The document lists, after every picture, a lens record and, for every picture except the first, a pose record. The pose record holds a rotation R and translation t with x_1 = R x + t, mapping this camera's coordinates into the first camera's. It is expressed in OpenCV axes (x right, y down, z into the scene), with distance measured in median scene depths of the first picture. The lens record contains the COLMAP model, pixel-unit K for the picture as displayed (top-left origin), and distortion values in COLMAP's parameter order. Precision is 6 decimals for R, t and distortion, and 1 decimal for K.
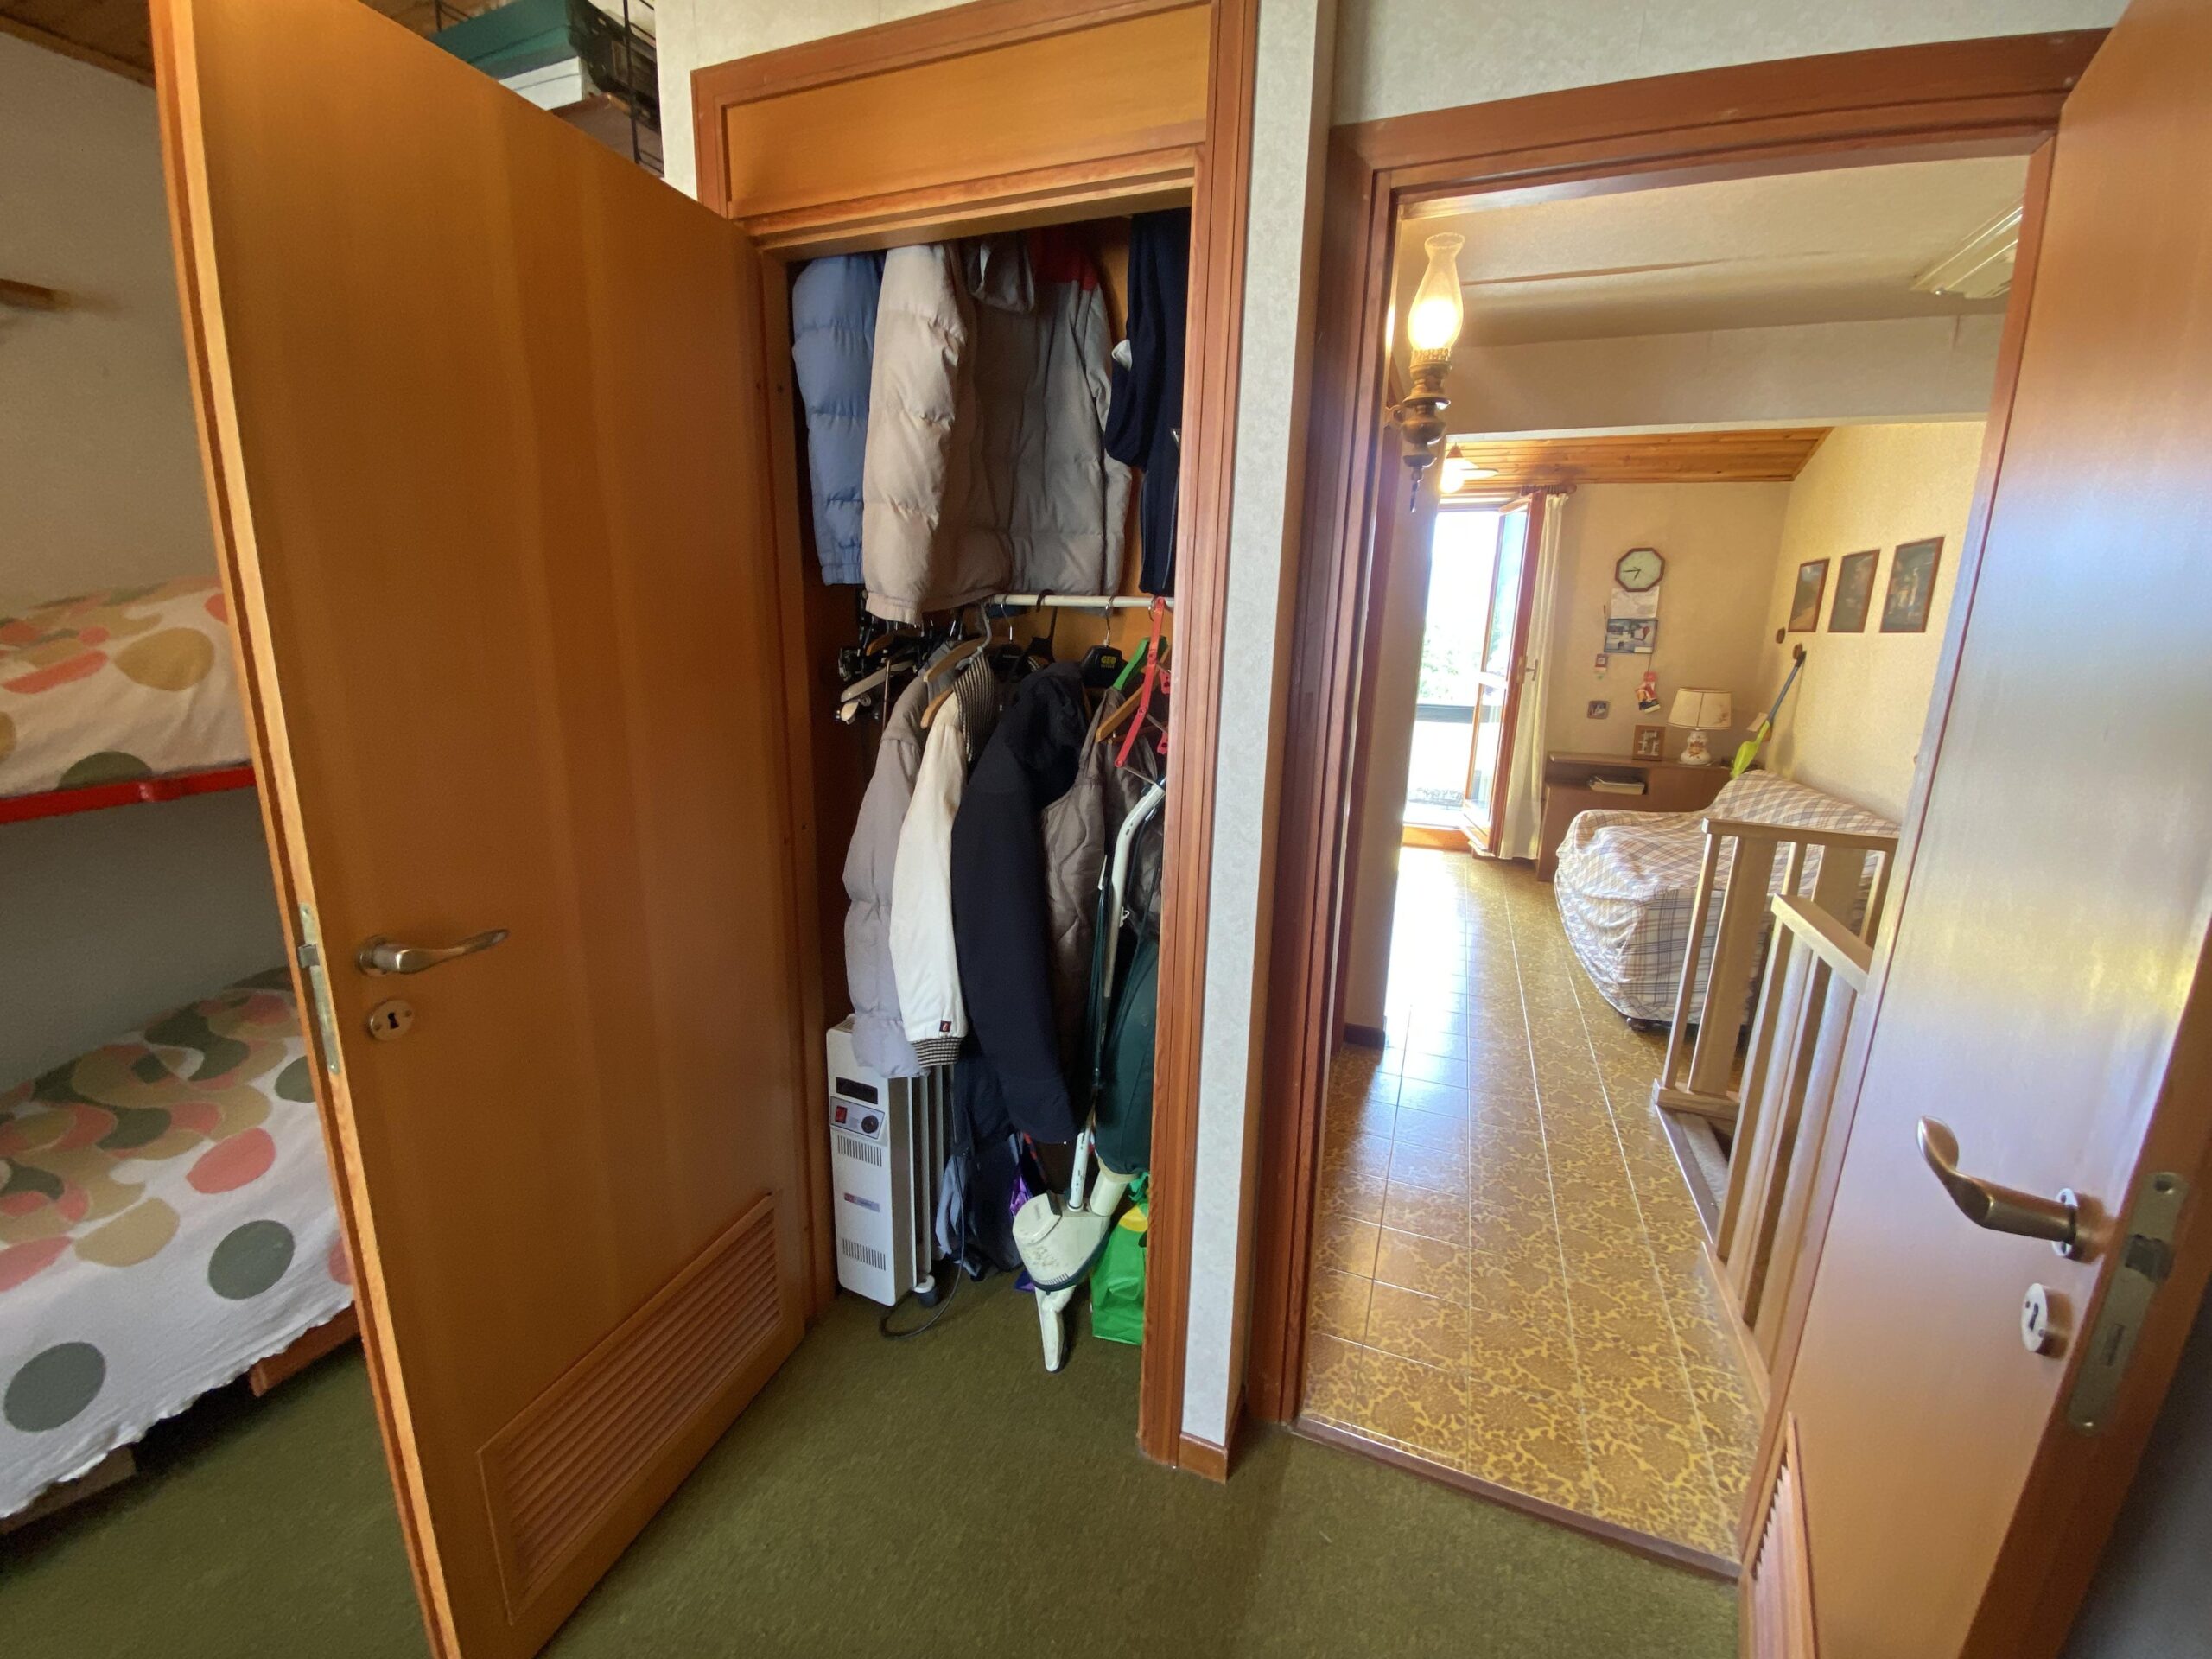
lens RADIAL K [[892.7, 0, 1098.7], [0, 892.7, 837.2], [0, 0, 1]] dist [0.005120, -0.011890]
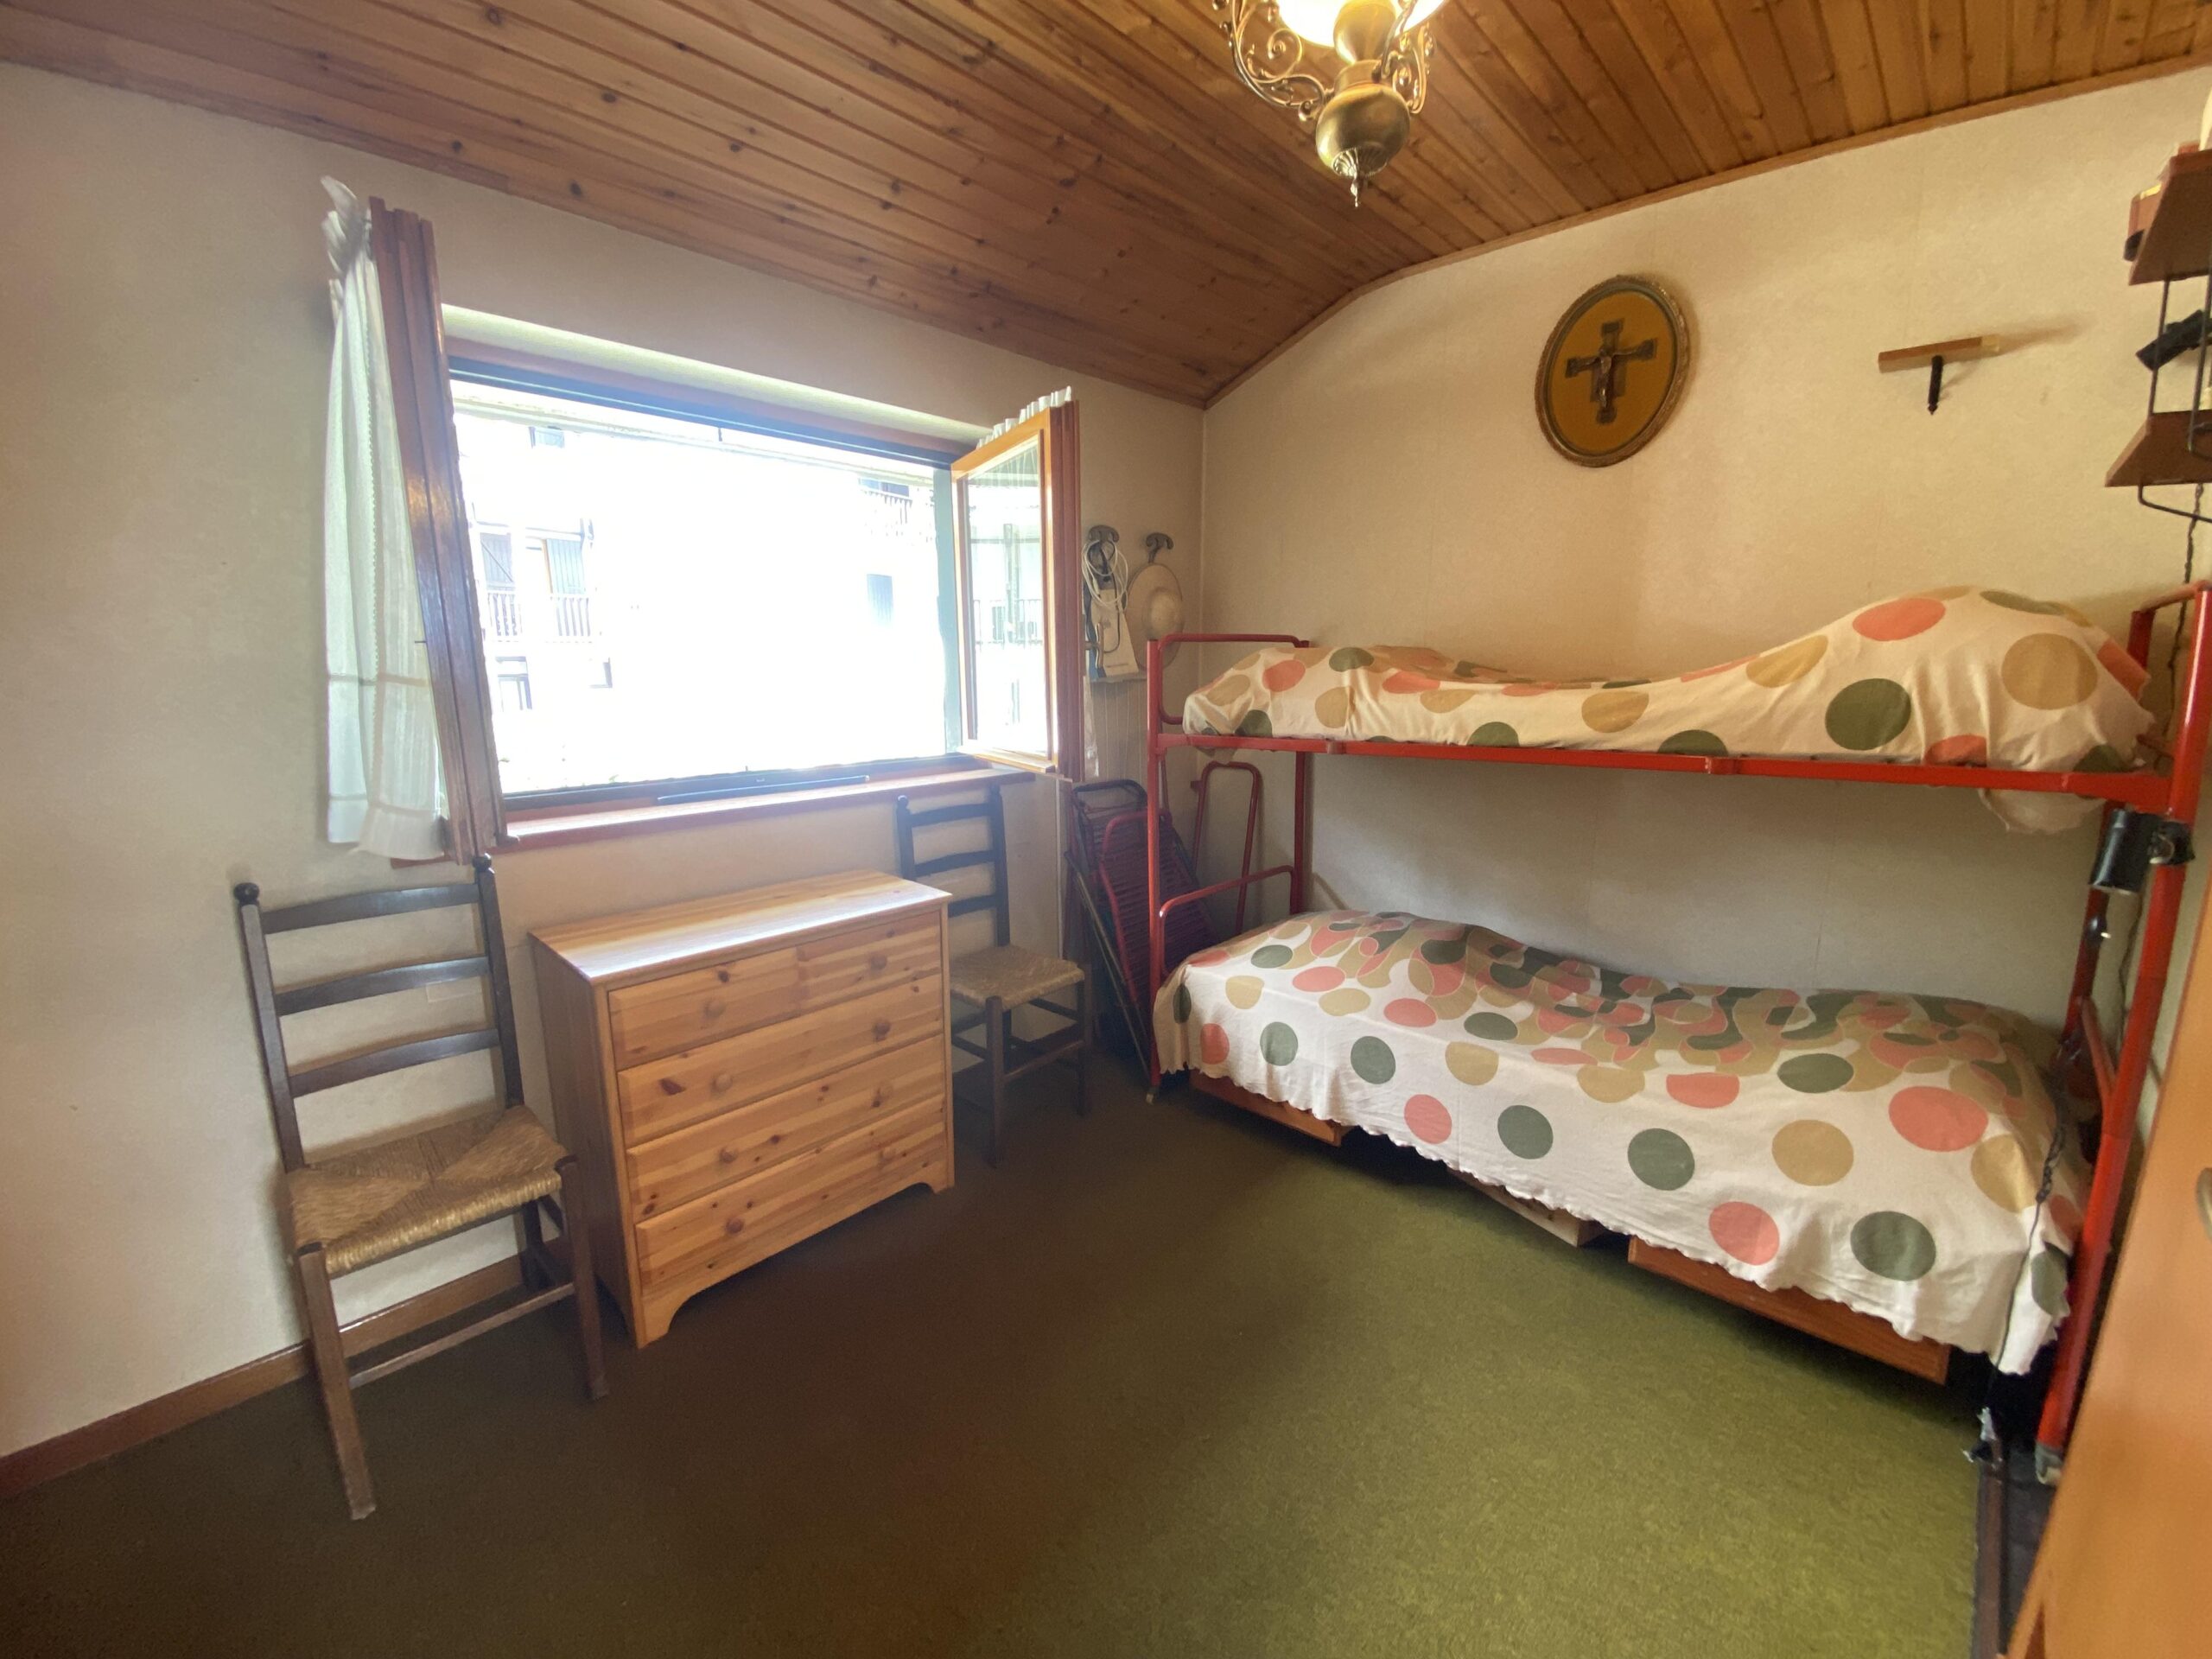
lens RADIAL K [[892.7, 0, 1127.0], [0, 892.7, 831.6], [0, 0, 1]] dist [0.005120, -0.011890]
pose [[-0.354223, 0.144199, -0.923977, 0.182288], [-0.218376, 0.947969, 0.231661, -0.033941], [0.909306, 0.283834, -0.304303, 0.301234]]
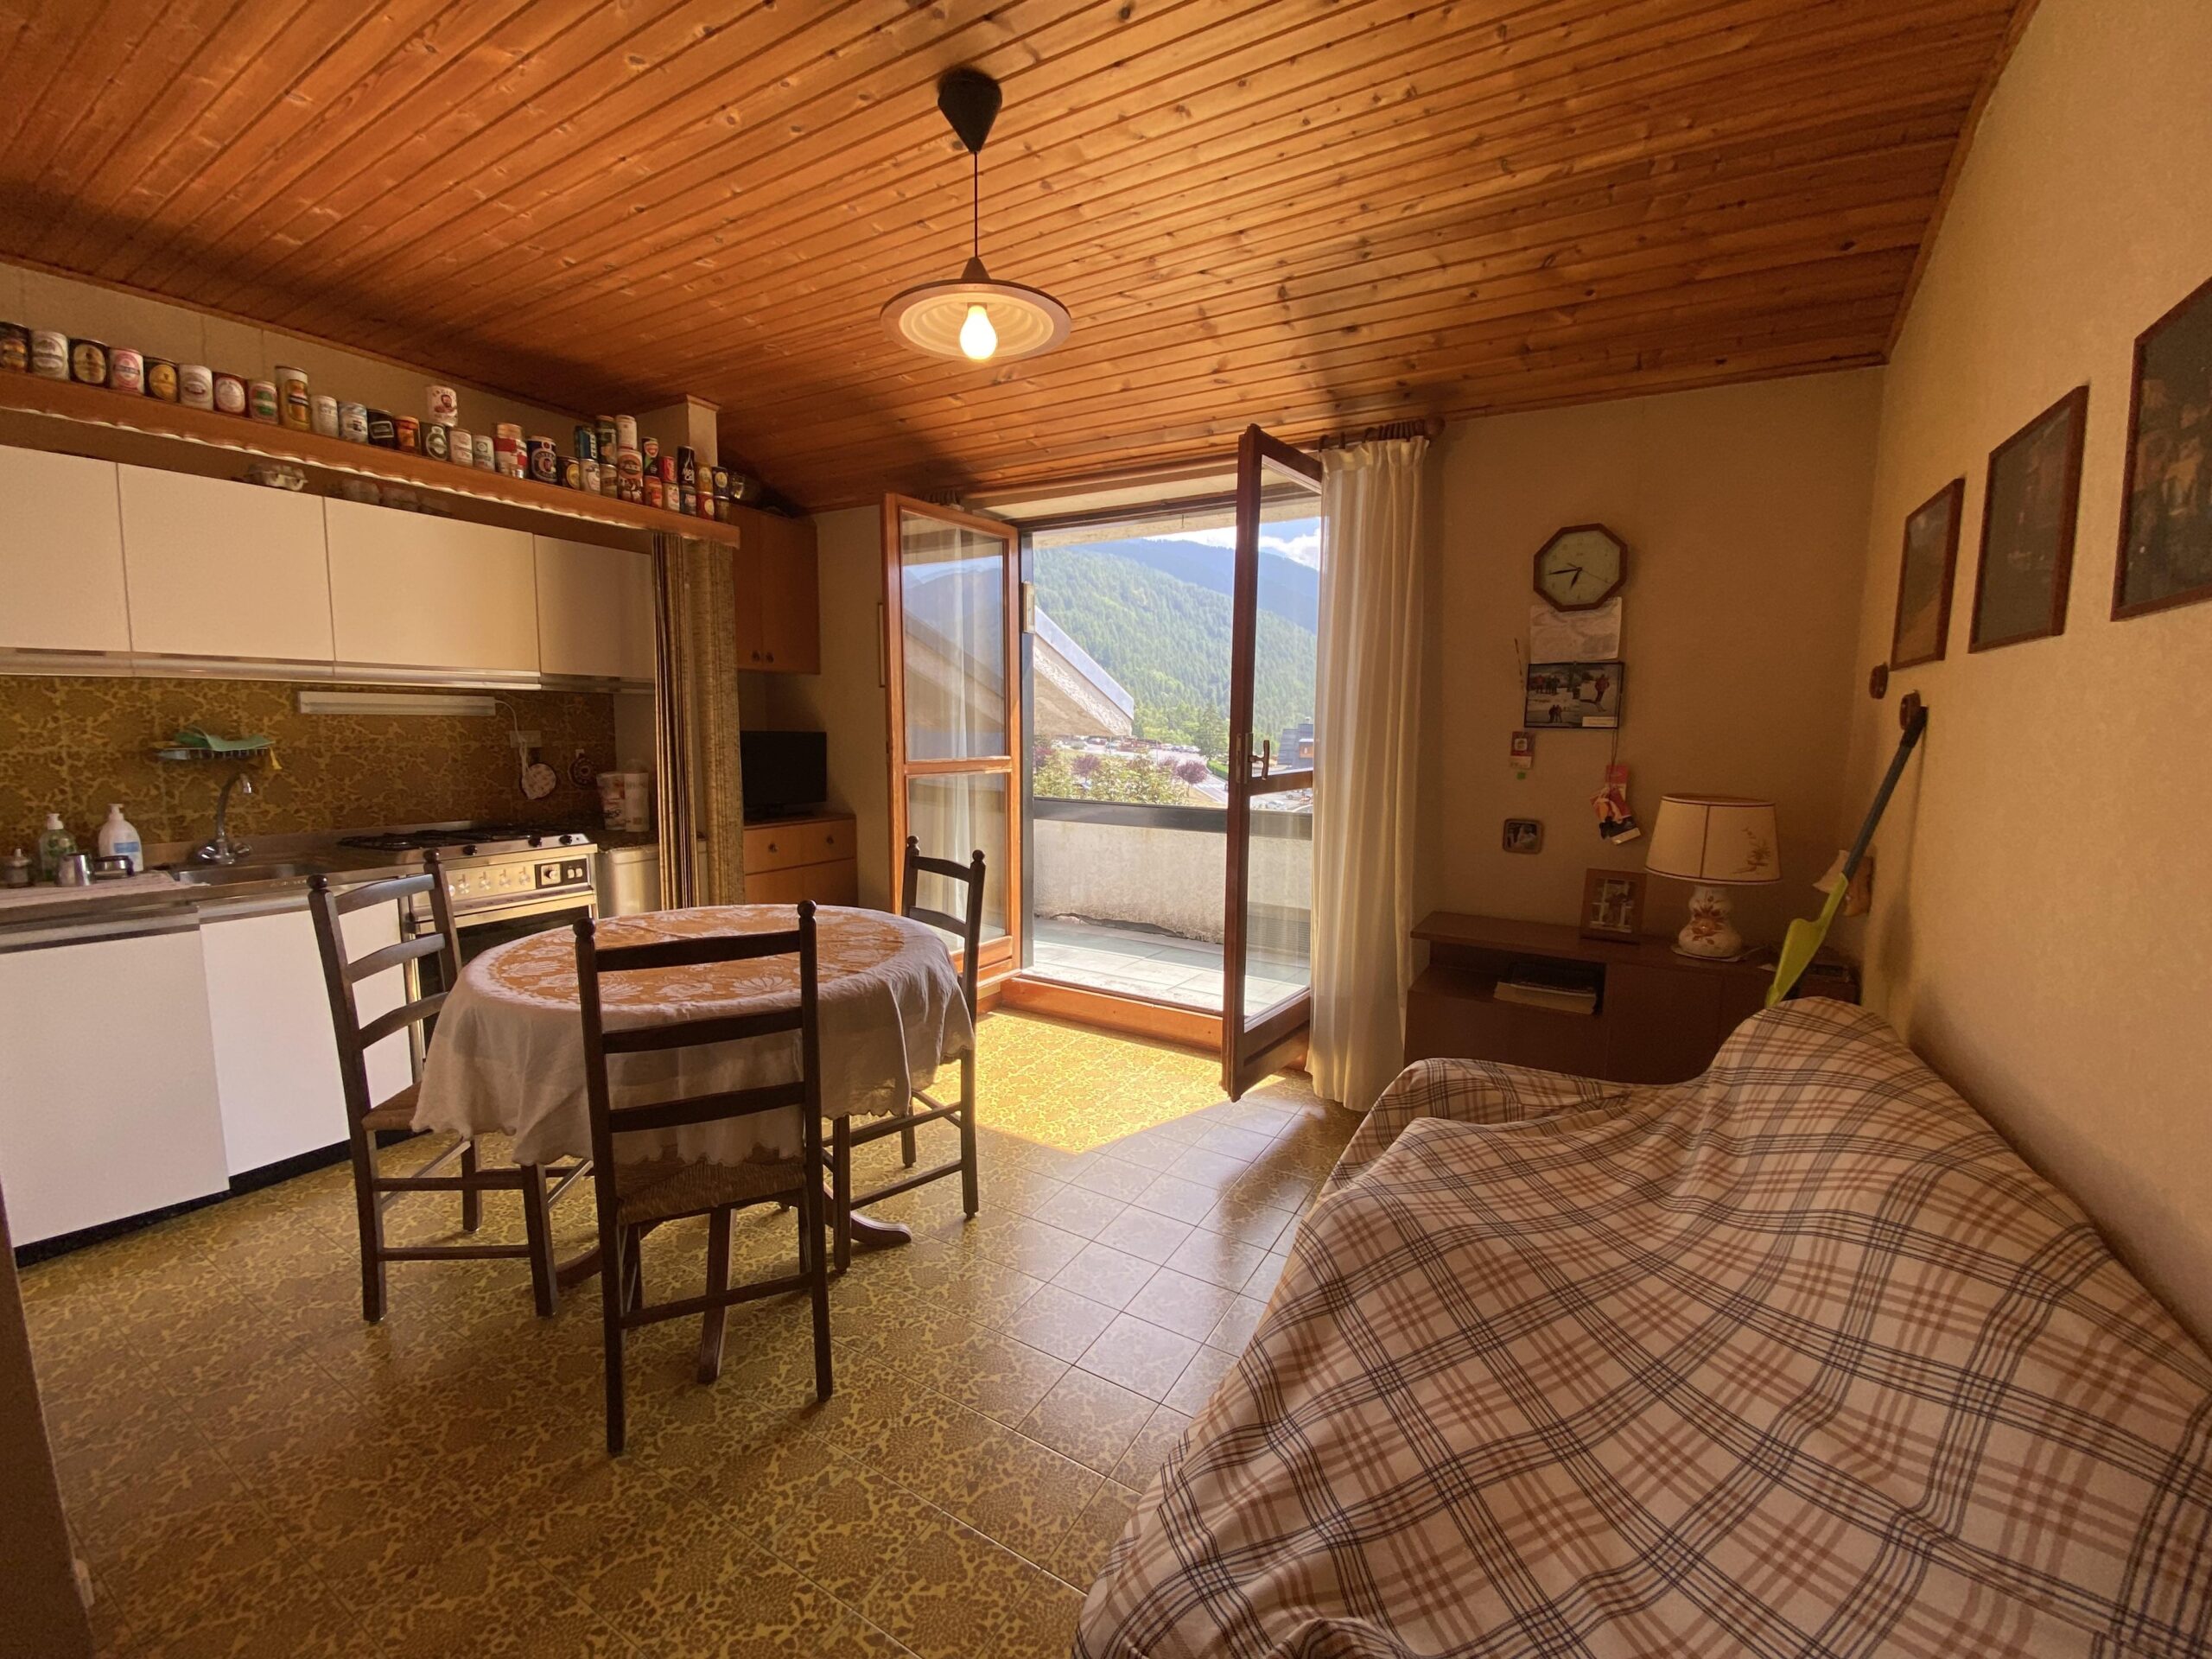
lens RADIAL K [[892.7, 0, 1086.6], [0, 892.7, 827.7], [0, 0, 1]] dist [0.005120, -0.011890]
pose [[0.985674, 0.008277, -0.168459, 0.849242], [-0.028893, 0.992317, -0.120304, -0.165381], [0.166169, 0.123448, 0.978340, 0.956372]]
